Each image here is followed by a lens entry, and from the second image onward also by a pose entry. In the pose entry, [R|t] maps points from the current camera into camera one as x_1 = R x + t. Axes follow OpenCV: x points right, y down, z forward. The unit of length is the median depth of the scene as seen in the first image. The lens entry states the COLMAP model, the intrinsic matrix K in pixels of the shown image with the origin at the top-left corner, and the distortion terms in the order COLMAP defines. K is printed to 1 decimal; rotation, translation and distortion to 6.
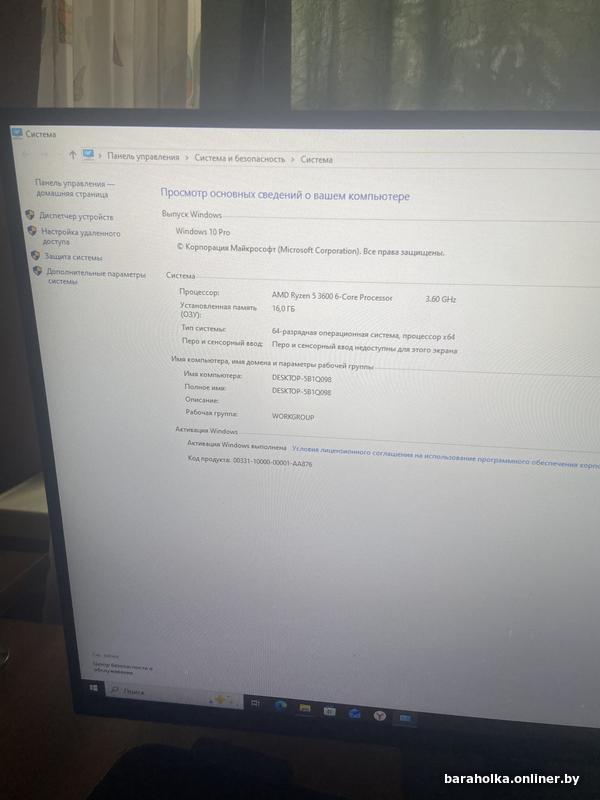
lens RADIAL K [[631.2, 0, 298.9], [0, 631.2, 398.7], [0, 0, 1]] dist [-0.005554, -0.008364]
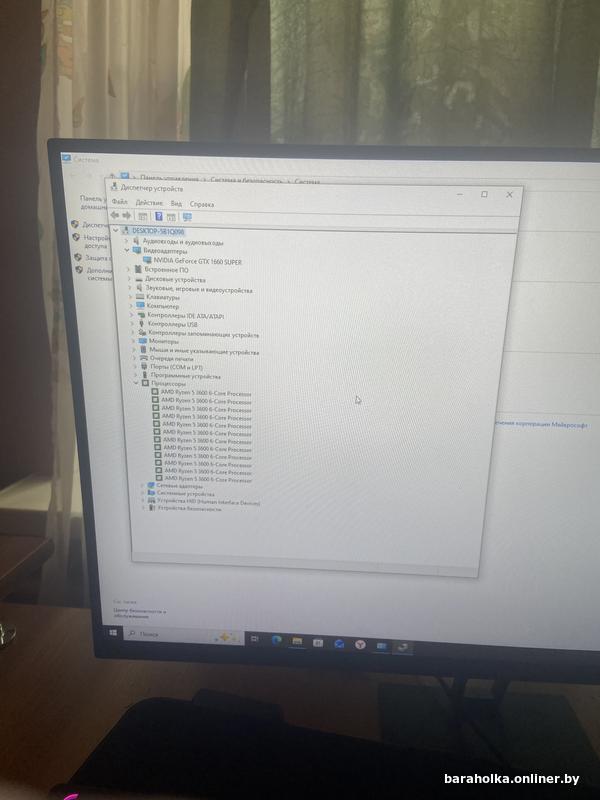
lens RADIAL K [[631.2, 0, 298.9], [0, 631.2, 398.7], [0, 0, 1]] dist [-0.005554, -0.008364]
pose [[0.998410, -0.009952, 0.055481, -0.047000], [0.011743, 0.999417, -0.032045, 0.073214], [-0.055130, 0.032646, 0.997945, -0.190233]]
